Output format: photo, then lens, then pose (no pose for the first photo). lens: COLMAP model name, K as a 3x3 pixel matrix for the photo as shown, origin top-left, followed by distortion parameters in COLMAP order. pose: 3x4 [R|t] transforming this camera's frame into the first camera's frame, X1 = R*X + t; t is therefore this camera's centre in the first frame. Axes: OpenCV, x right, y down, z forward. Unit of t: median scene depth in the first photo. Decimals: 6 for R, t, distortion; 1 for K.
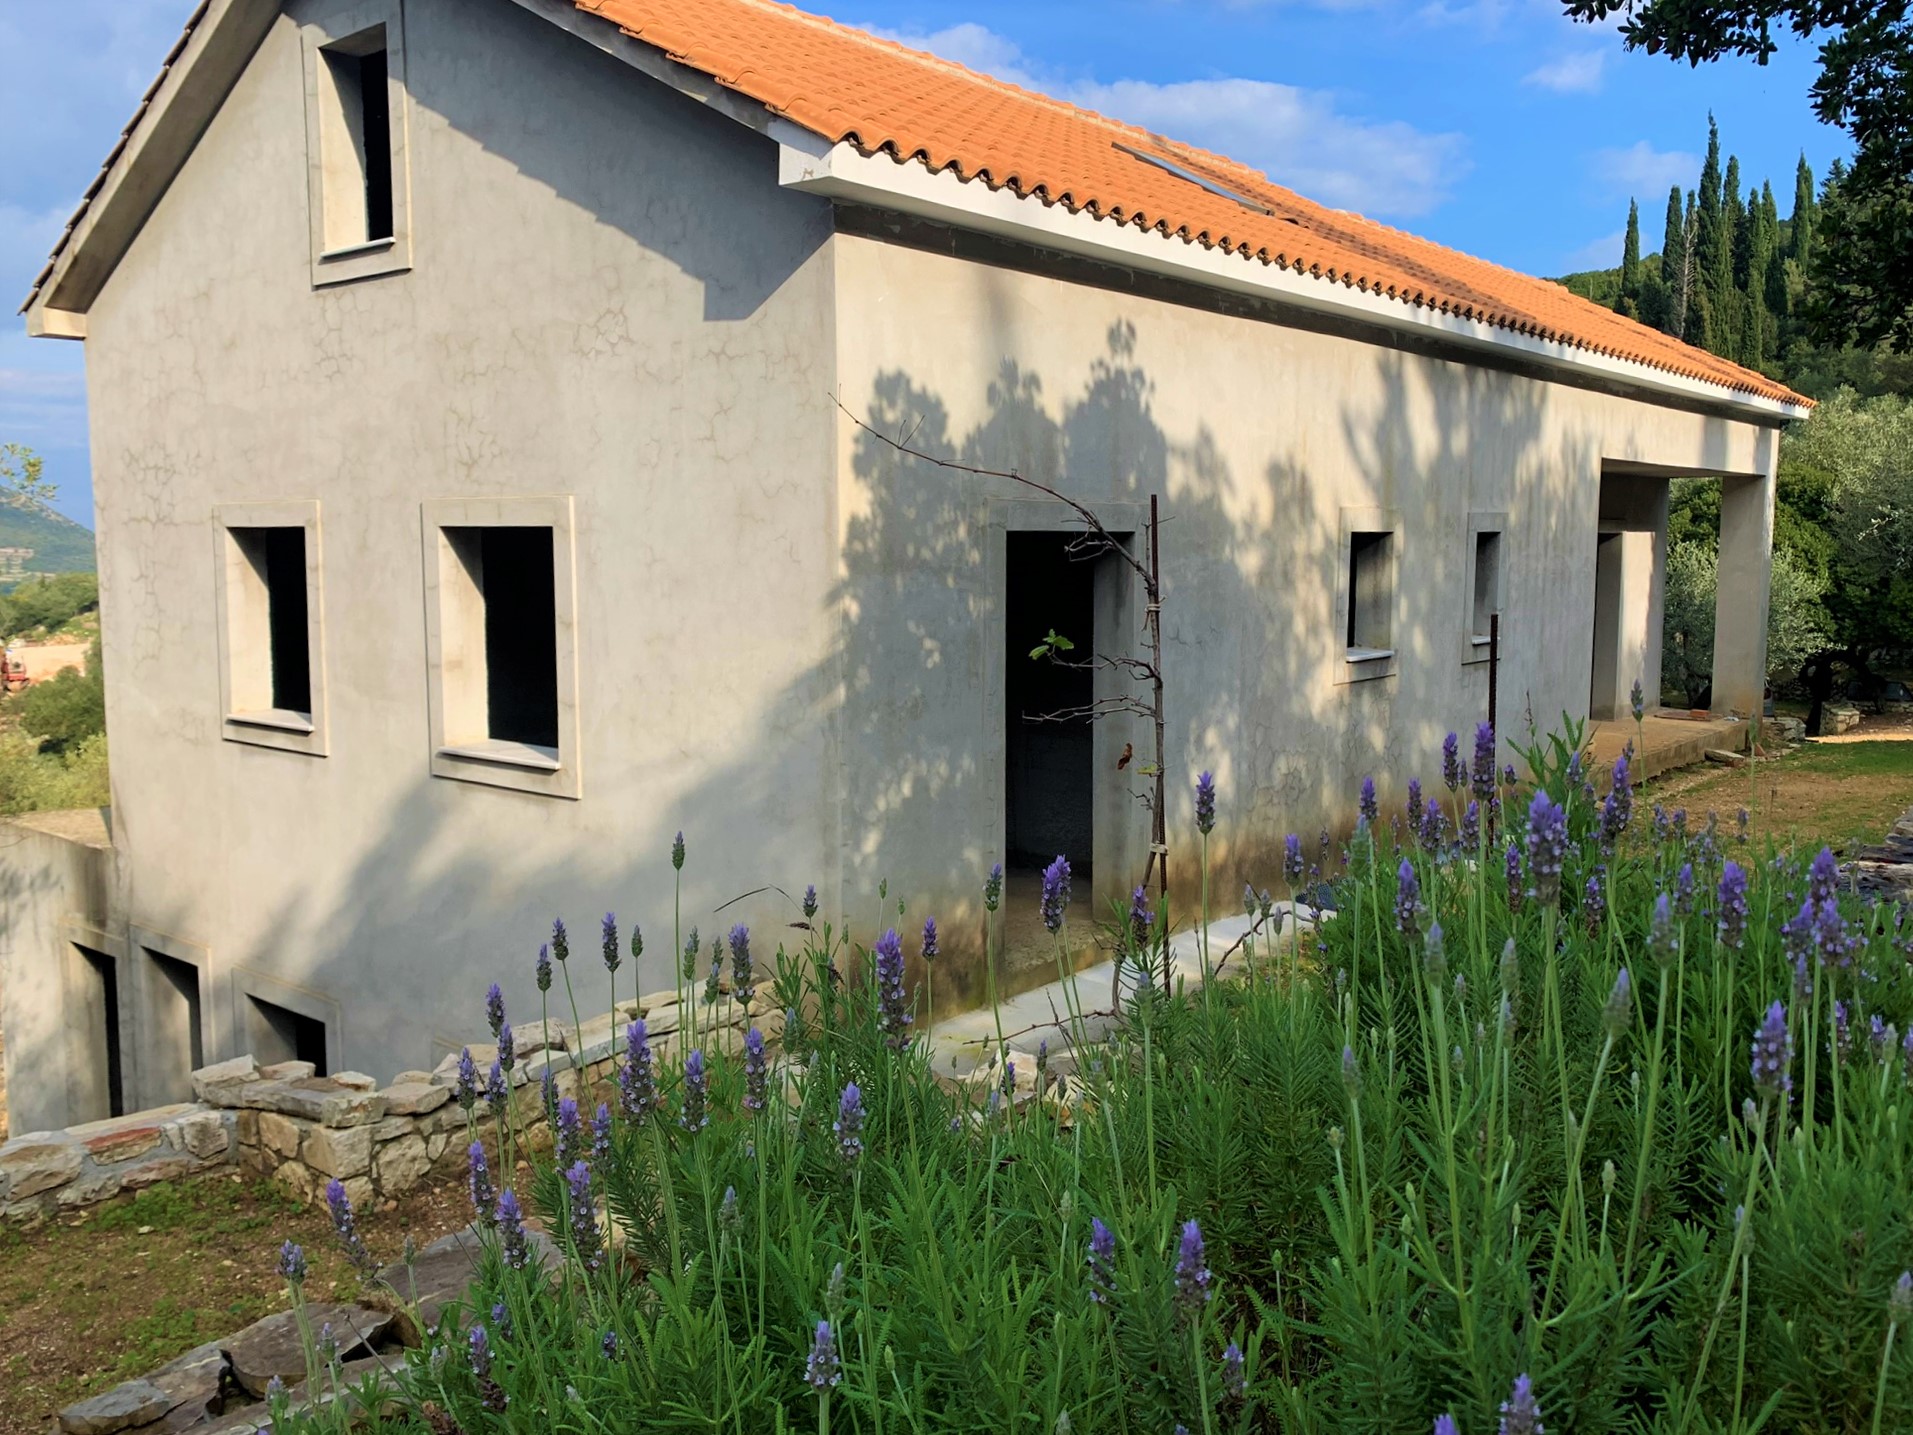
lens RADIAL K [[1564.9, 0, 956.5], [0, 1564.9, 717.5], [0, 0, 1]] dist [0.016031, -0.002389]
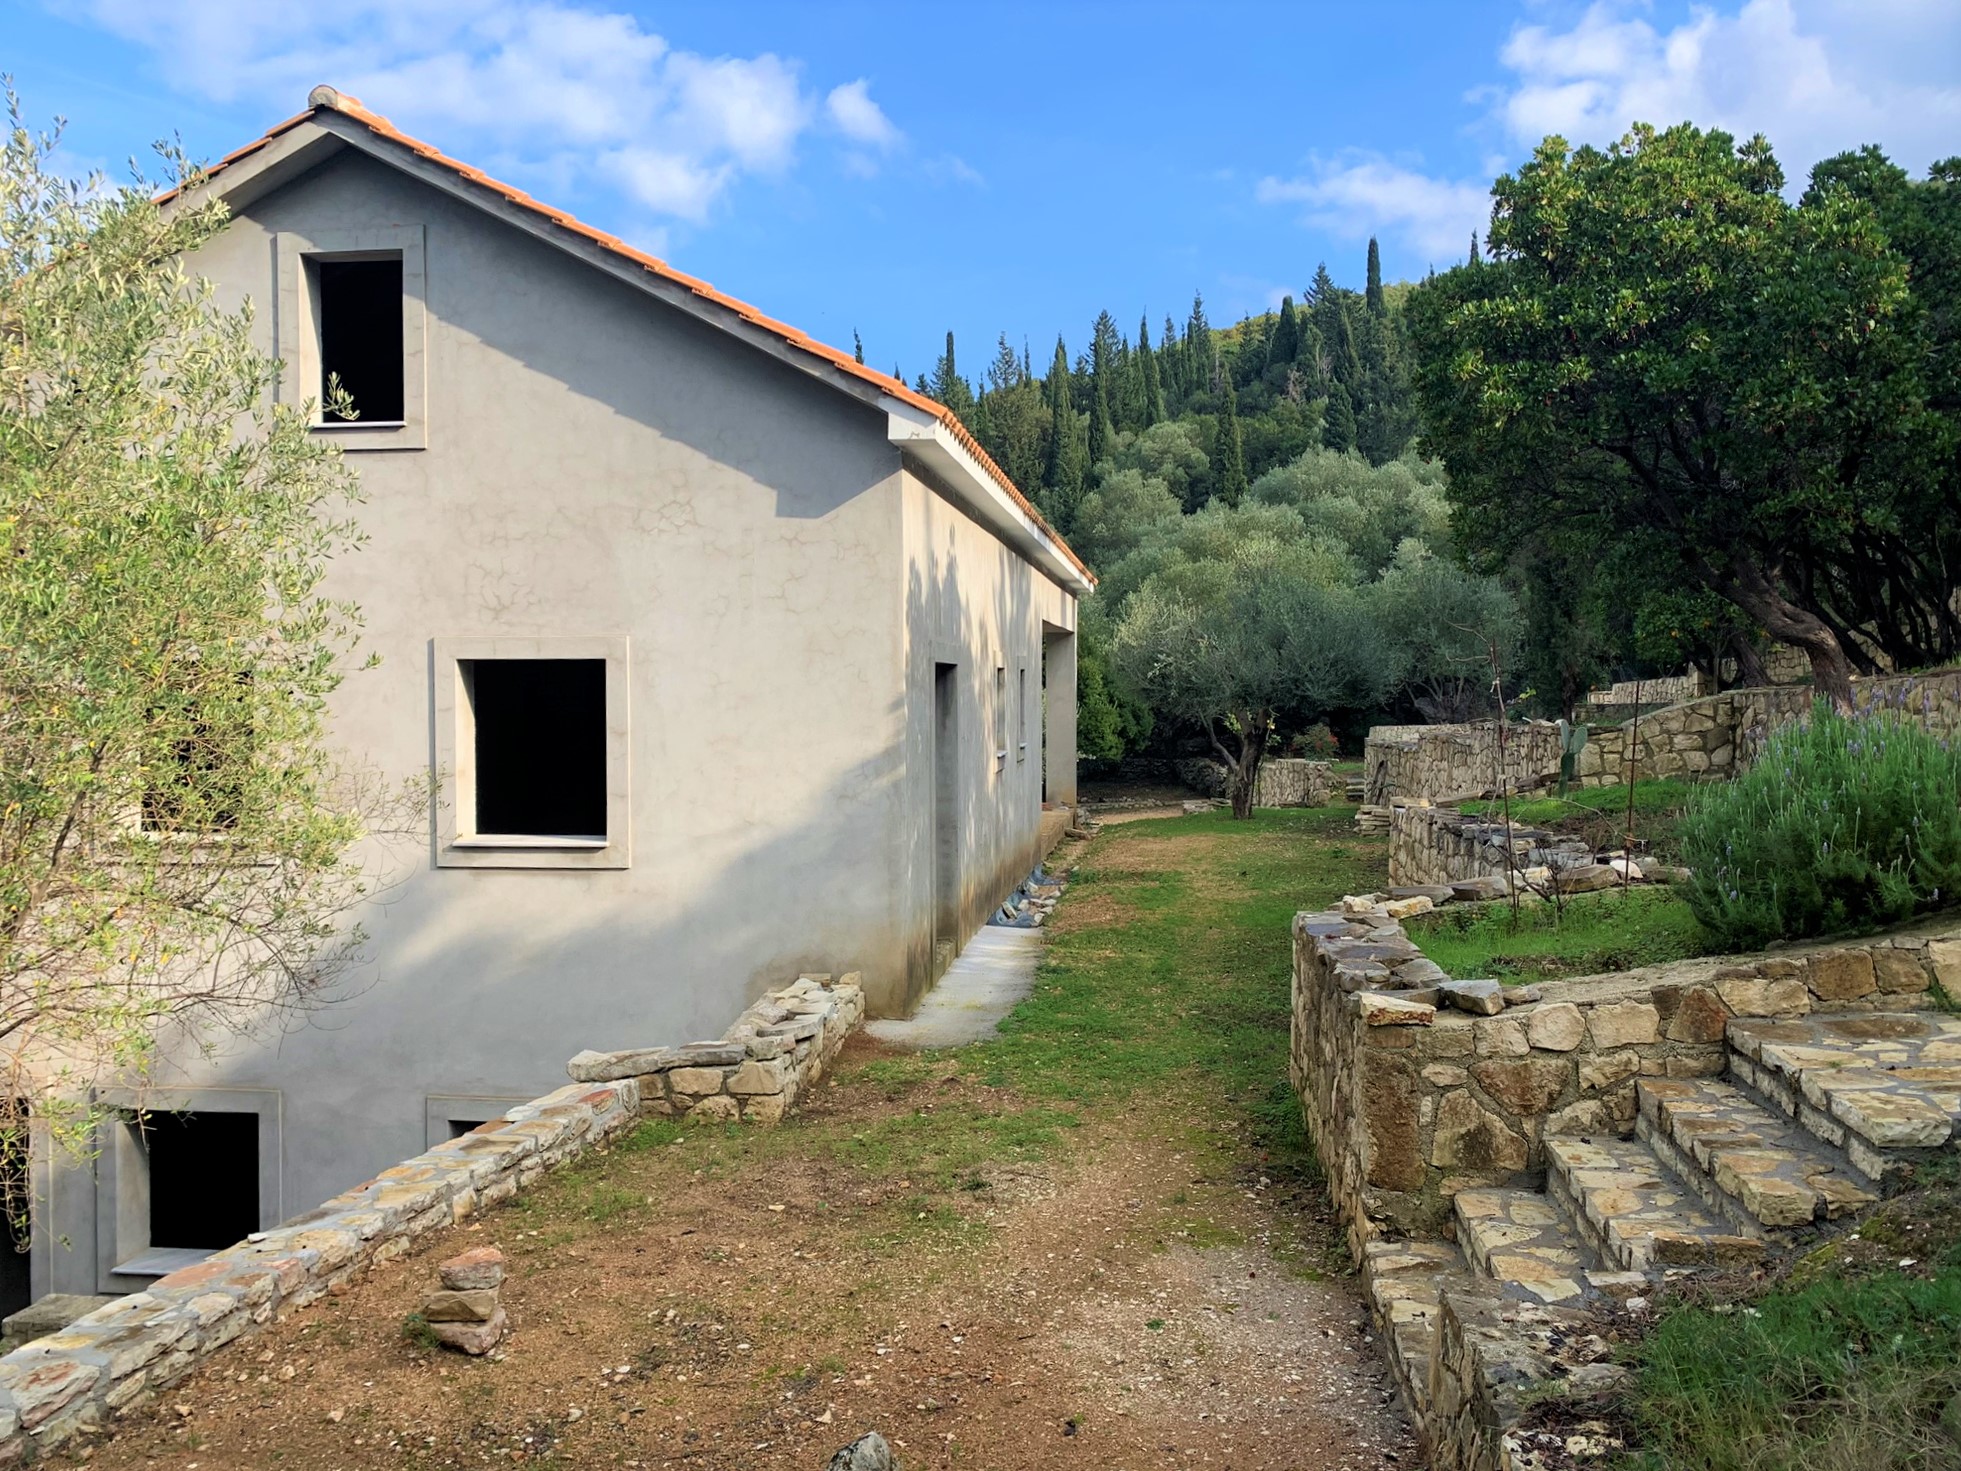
lens RADIAL K [[1539.3, 0, 1015.0], [0, 1539.3, 737.6], [0, 0, 1]] dist [0.024660, -0.020286]
pose [[0.835317, -0.022864, 0.549293, -0.685439], [0.066795, 0.995954, -0.060121, 0.043158], [-0.545696, 0.086911, 0.833464, -0.249220]]
